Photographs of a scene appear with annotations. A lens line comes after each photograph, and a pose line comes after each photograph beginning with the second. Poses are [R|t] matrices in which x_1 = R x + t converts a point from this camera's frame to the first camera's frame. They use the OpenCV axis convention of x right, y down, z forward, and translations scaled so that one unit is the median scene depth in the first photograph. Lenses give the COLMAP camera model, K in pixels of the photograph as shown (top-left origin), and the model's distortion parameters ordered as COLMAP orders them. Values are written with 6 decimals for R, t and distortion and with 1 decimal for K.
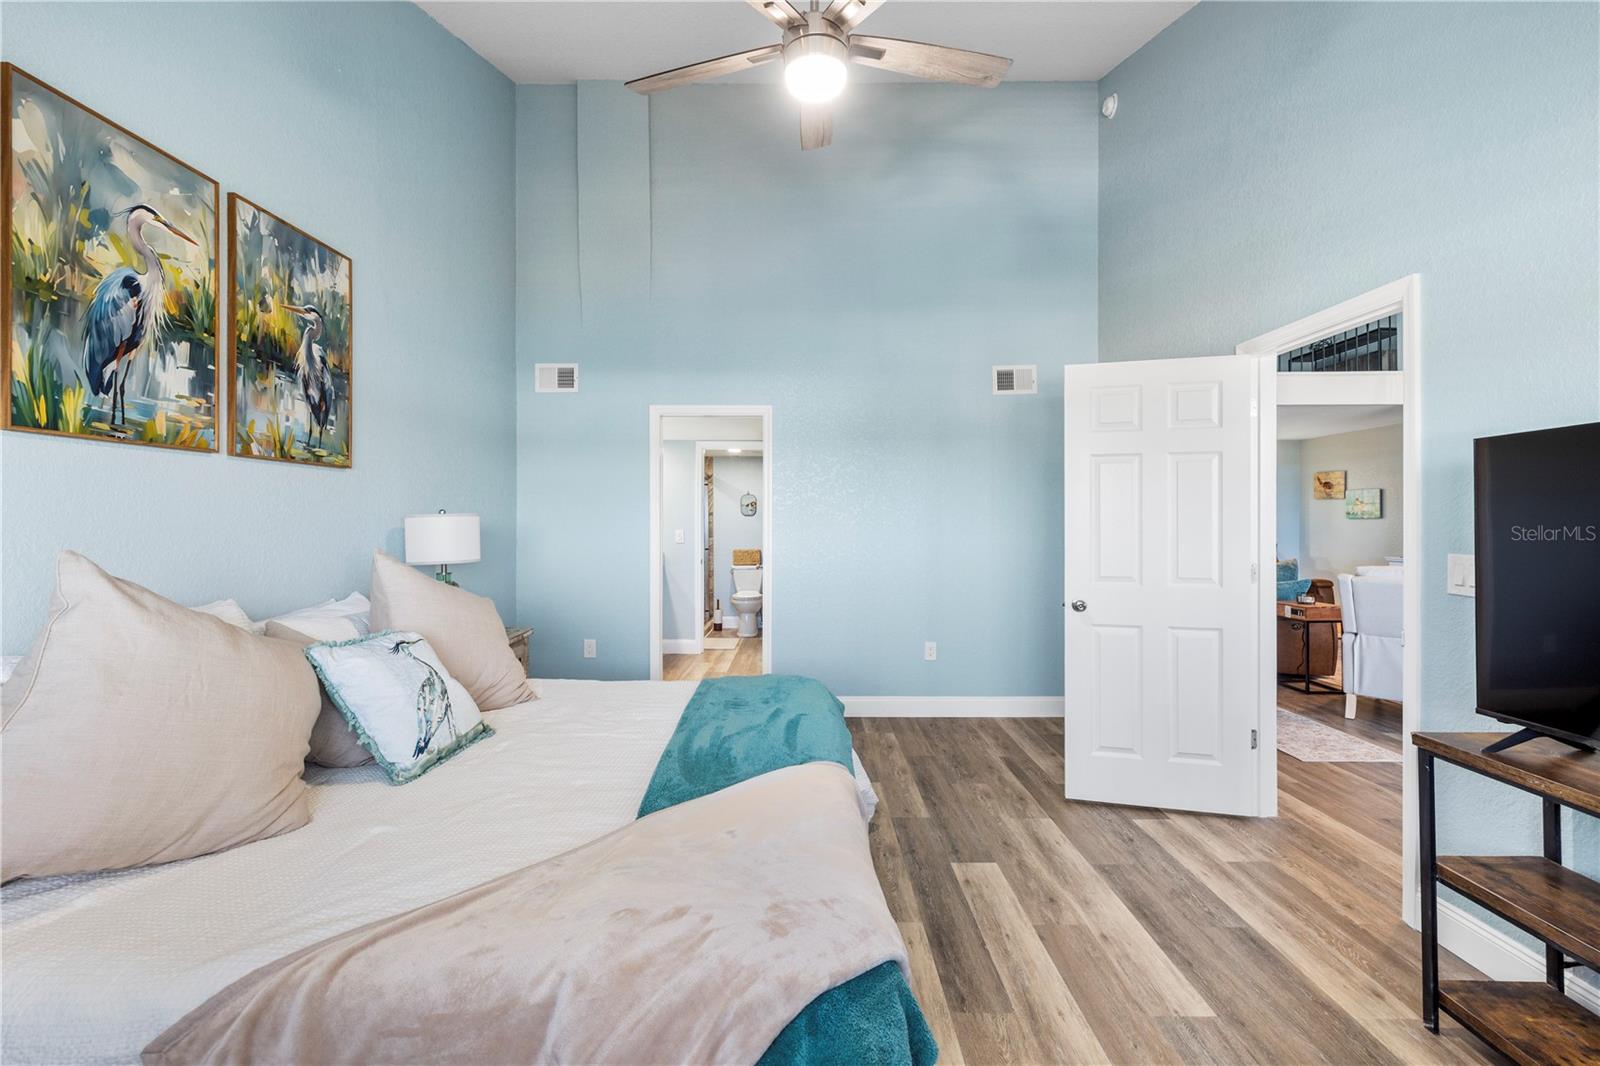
lens RADIAL K [[675.7, 0, 797.5], [0, 675.7, 523.1], [0, 0, 1]] dist [0.000900, -0.000688]
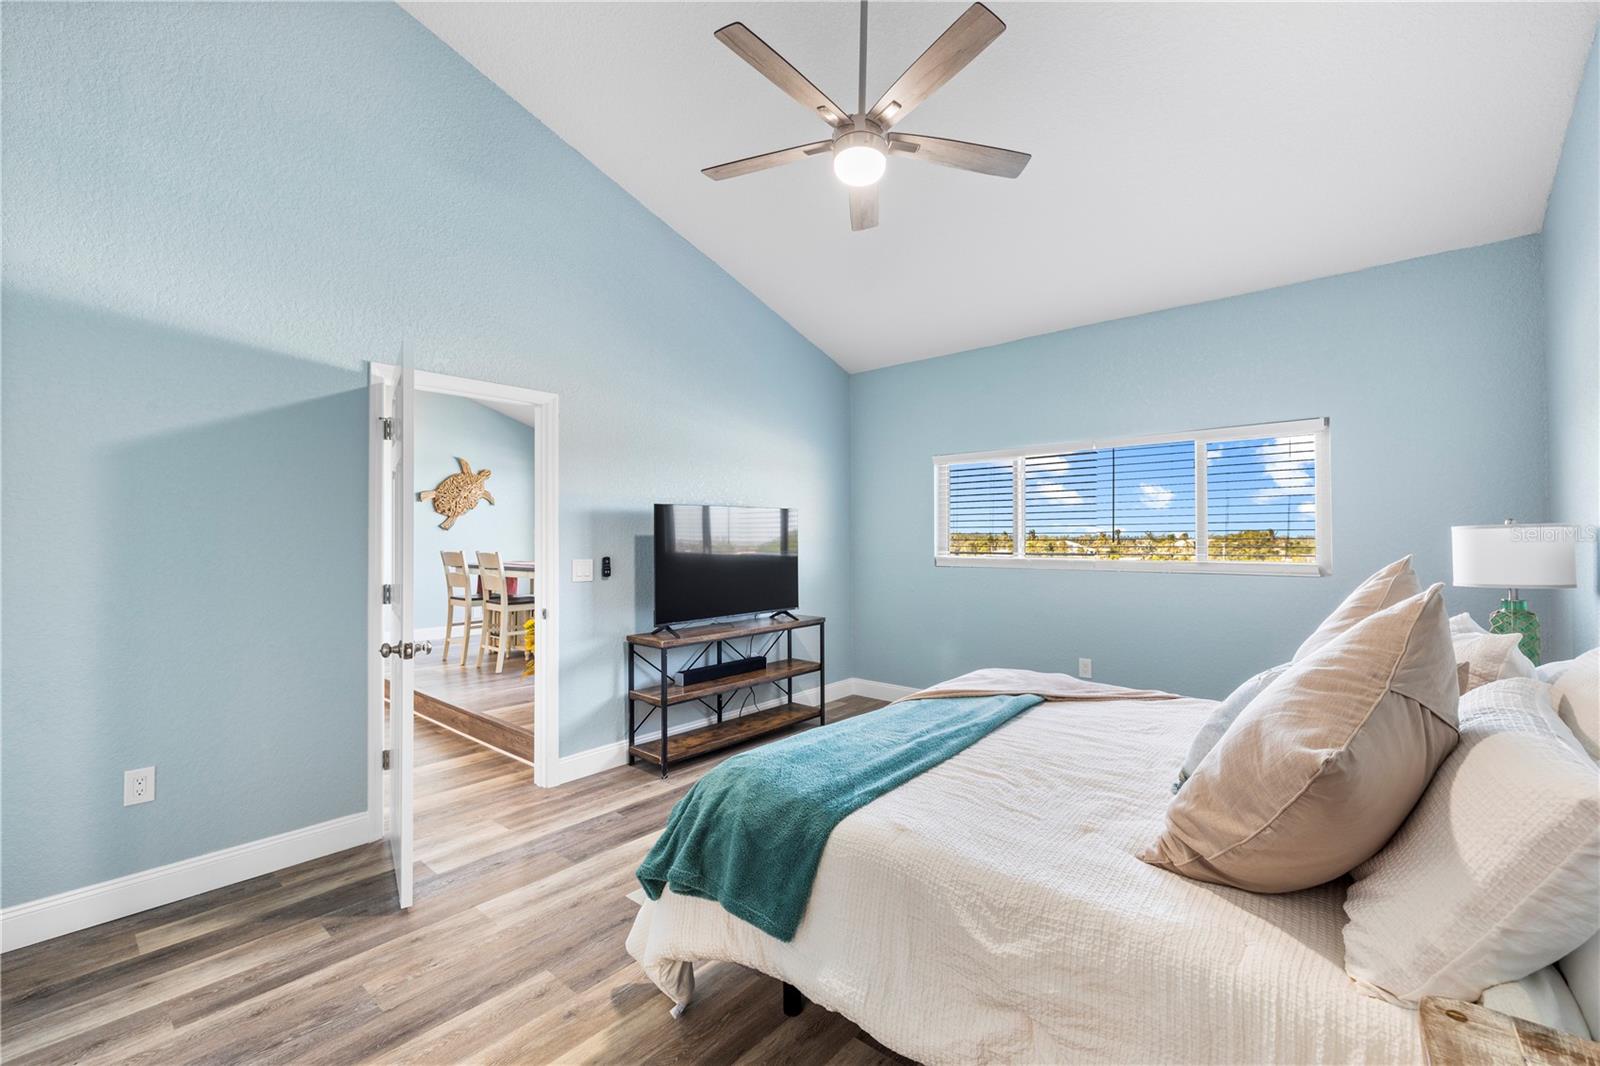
lens RADIAL K [[675.7, 0, 788.8], [0, 675.7, 529.1], [0, 0, 1]] dist [0.000900, -0.000688]
pose [[-0.755484, 0.017717, 0.654928, -0.563474], [0.007106, 0.999797, -0.018850, -0.001631], [-0.655129, -0.009587, -0.755456, 1.698216]]
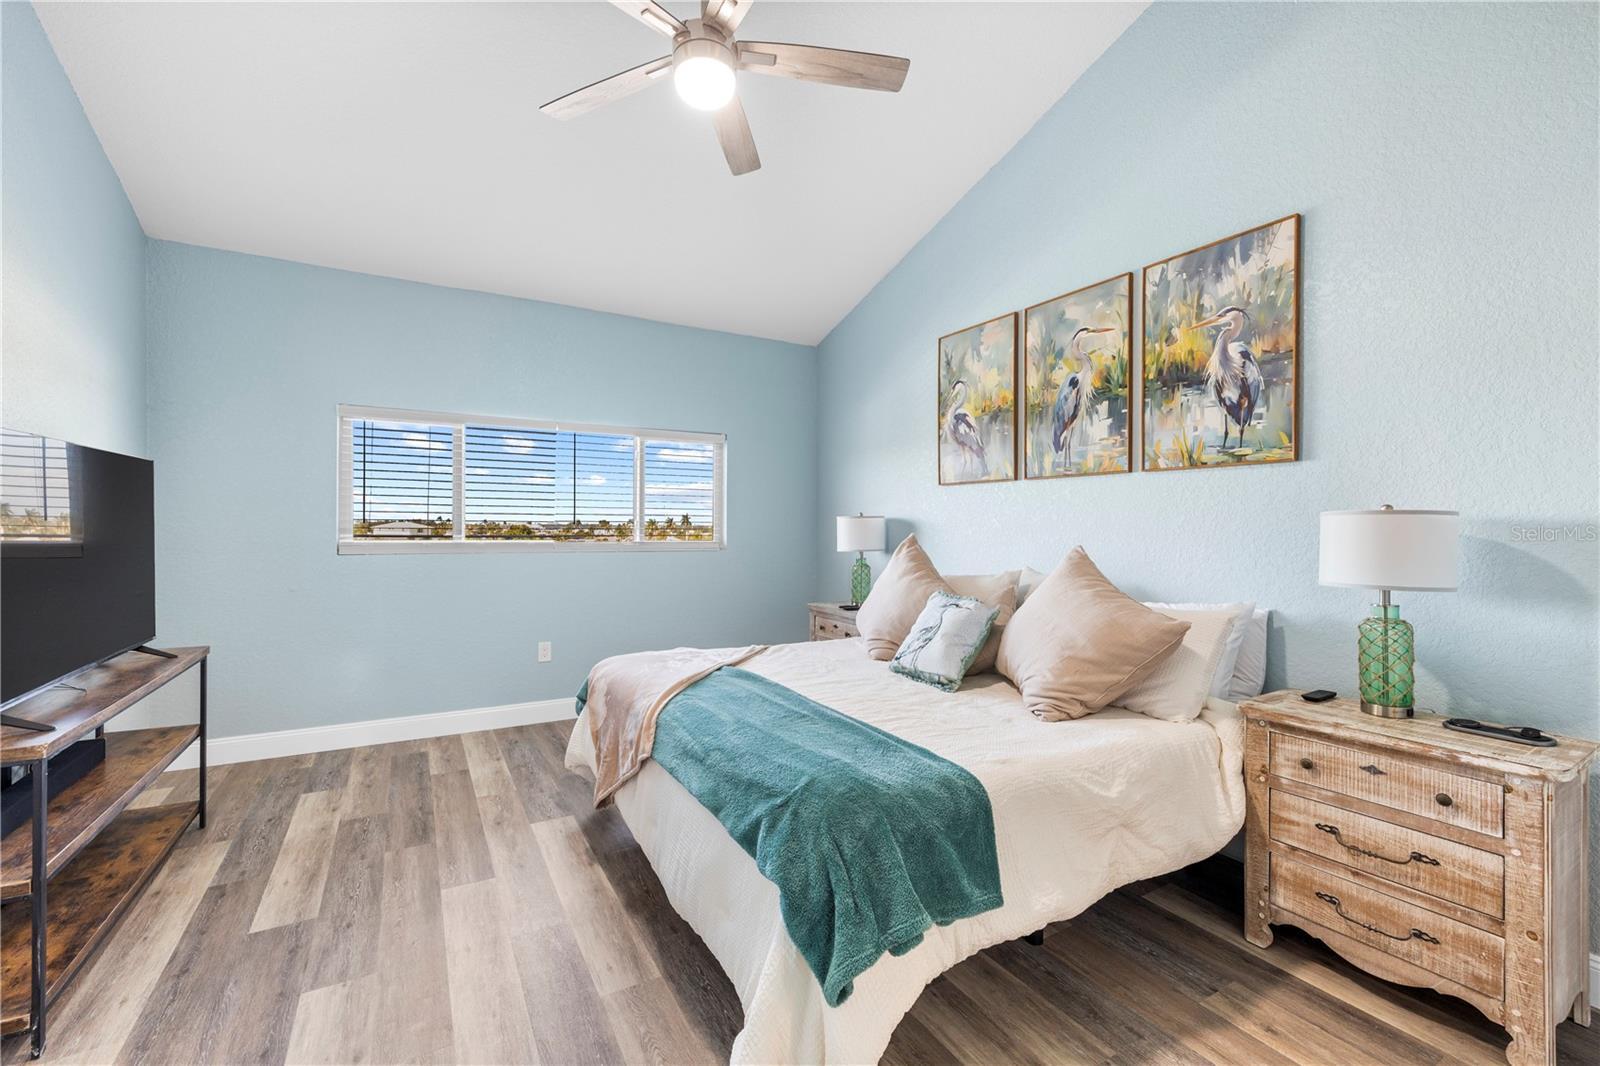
lens RADIAL K [[675.7, 0, 803.6], [0, 675.7, 527.3], [0, 0, 1]] dist [0.000900, -0.000688]
pose [[-0.856779, -0.000616, -0.515684, 0.363702], [-0.004812, 0.999965, 0.006802, -0.000405], [0.515662, 0.008309, -0.856752, 1.682367]]
